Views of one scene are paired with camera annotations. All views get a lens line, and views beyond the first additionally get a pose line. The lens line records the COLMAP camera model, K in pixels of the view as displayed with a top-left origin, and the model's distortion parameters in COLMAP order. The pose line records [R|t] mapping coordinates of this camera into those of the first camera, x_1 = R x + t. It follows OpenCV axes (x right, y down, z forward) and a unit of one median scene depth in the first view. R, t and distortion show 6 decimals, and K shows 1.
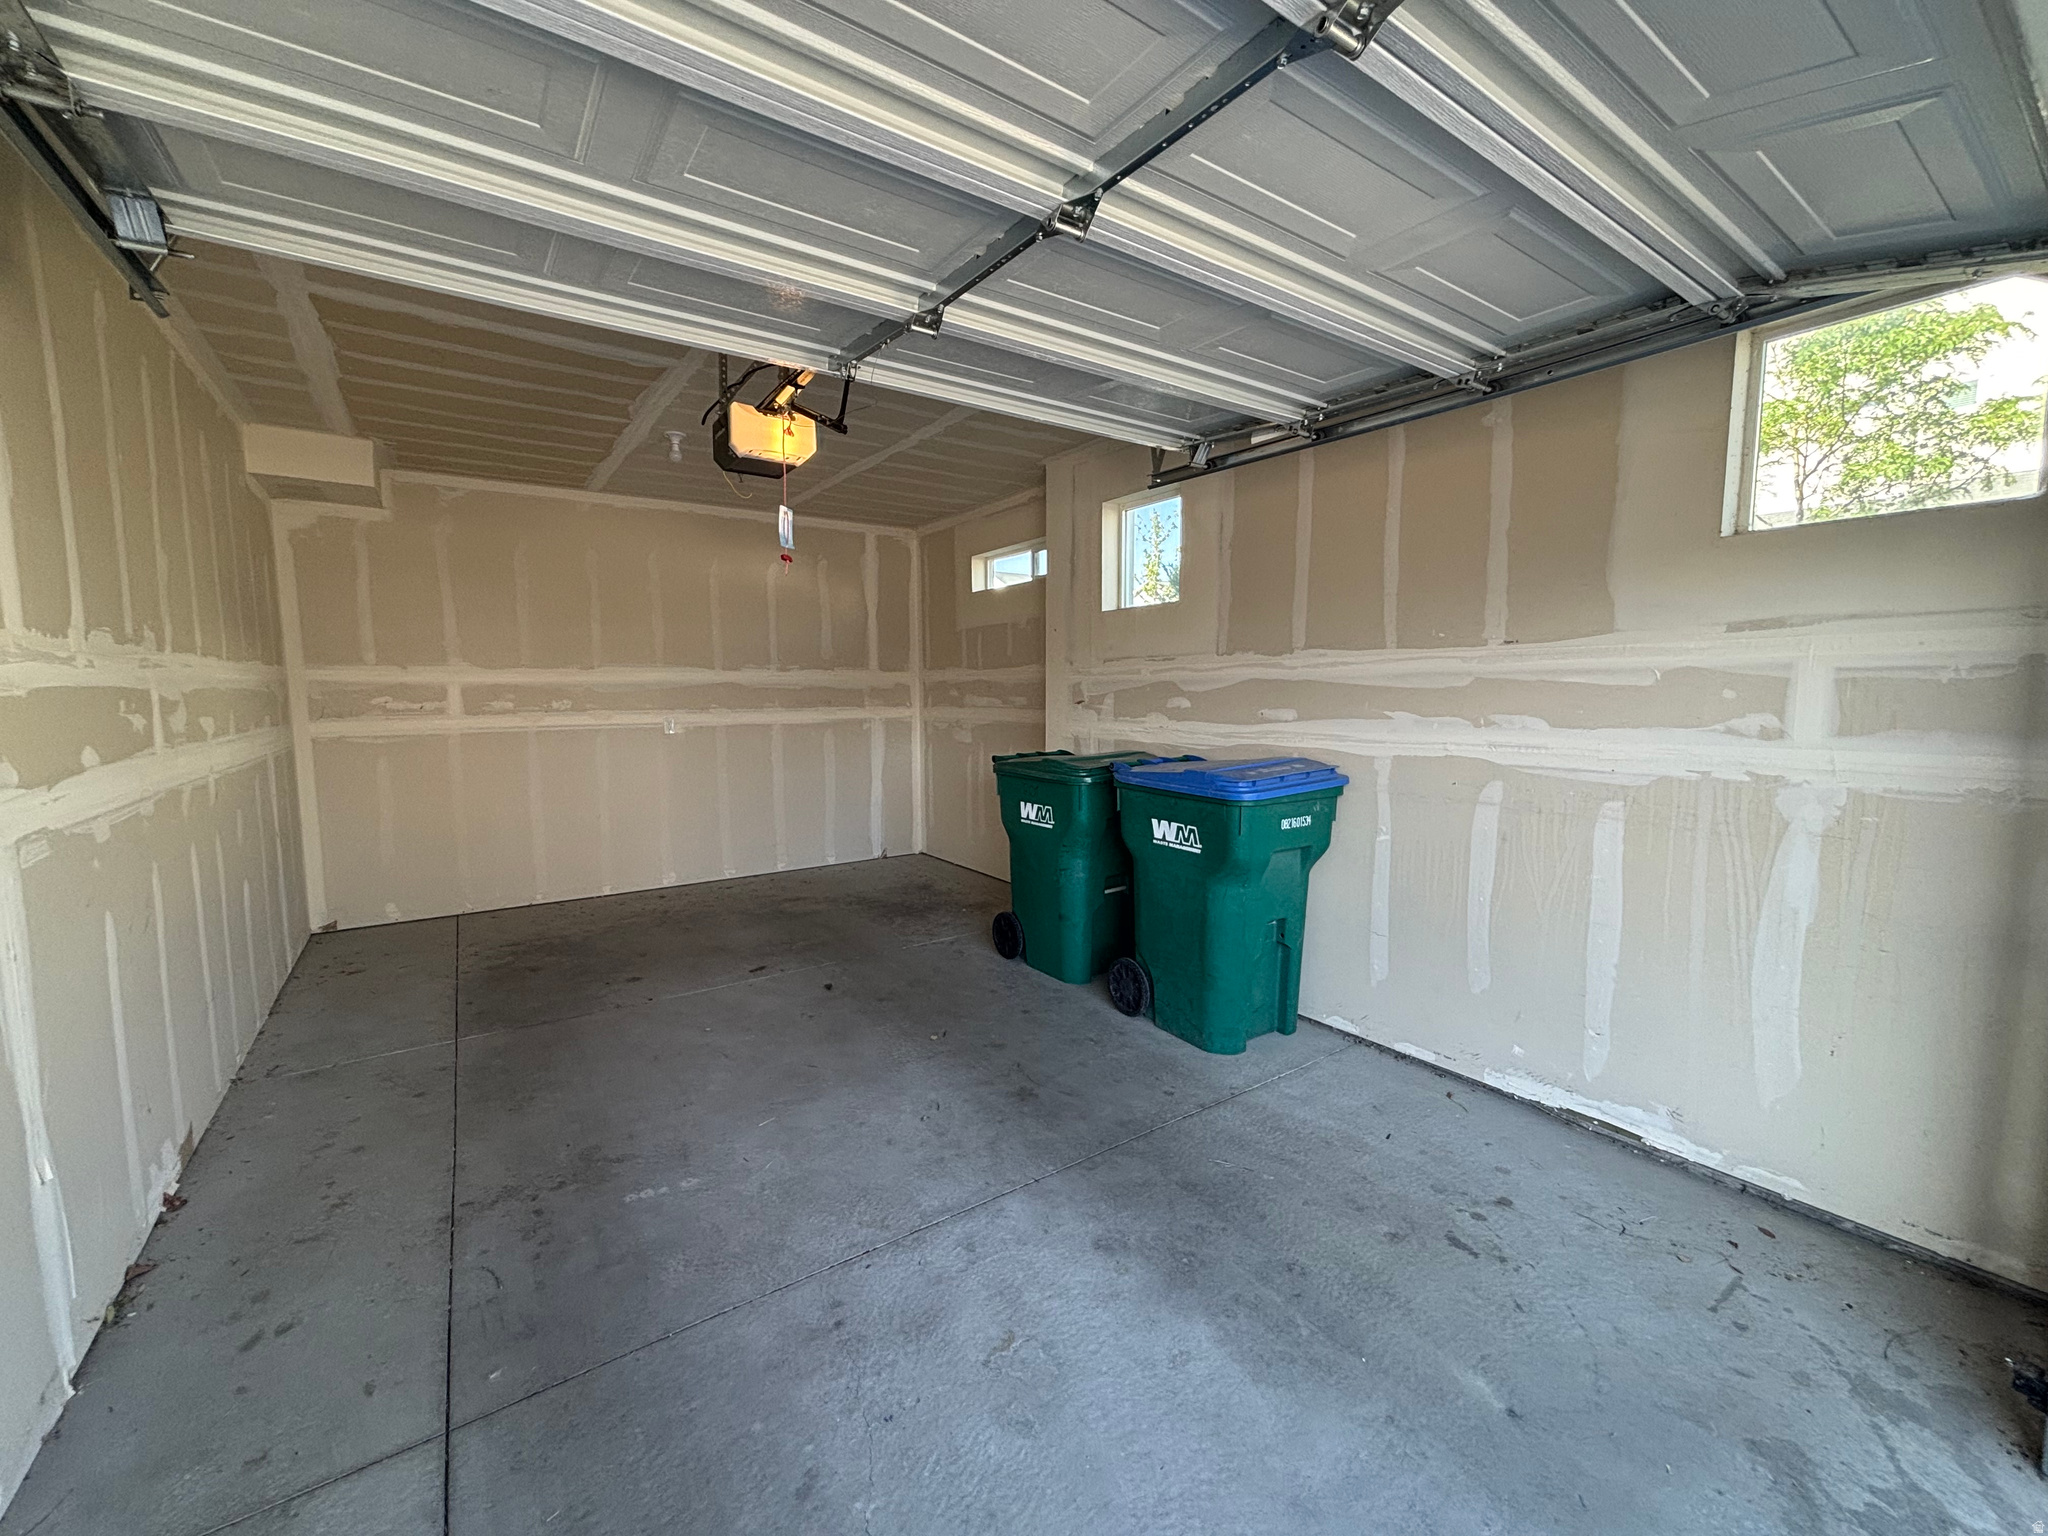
lens RADIAL K [[820.0, 0, 1020.8], [0, 820.0, 768.5], [0, 0, 1]] dist [-0.001634, 0.000128]
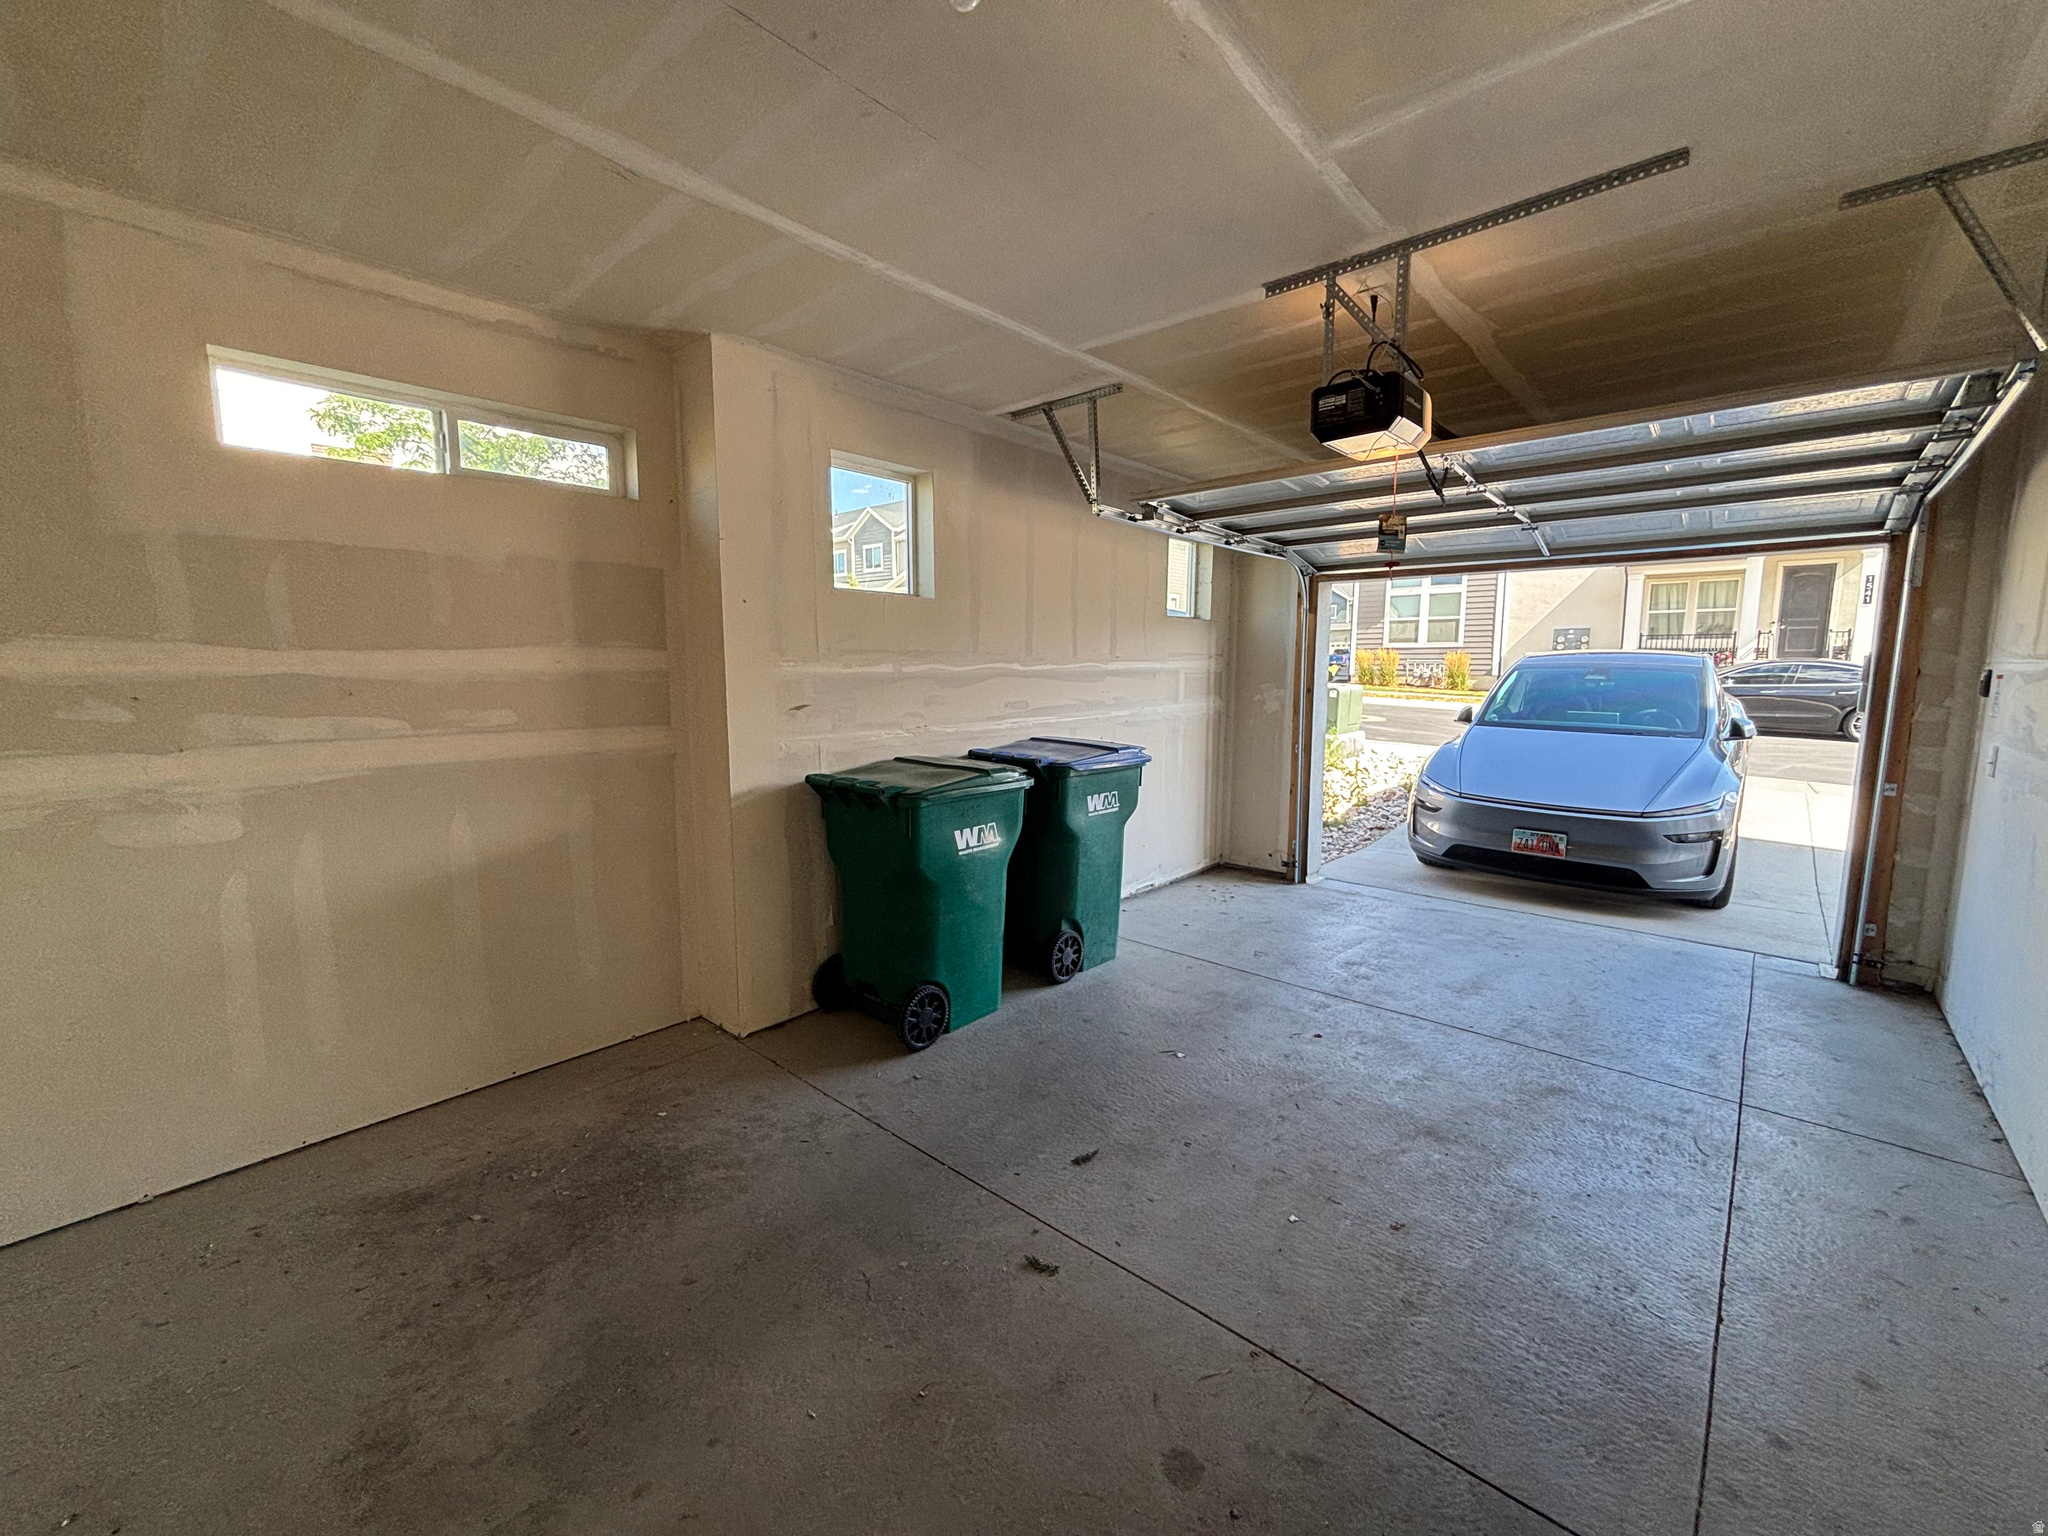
lens RADIAL K [[820.0, 0, 1020.8], [0, 820.0, 768.5], [0, 0, 1]] dist [-0.001634, 0.000128]
pose [[-0.231537, -0.116484, 0.965827, -0.782839], [0.094518, 0.985415, 0.141505, -0.127213], [-0.968224, 0.124051, -0.217150, 1.111244]]
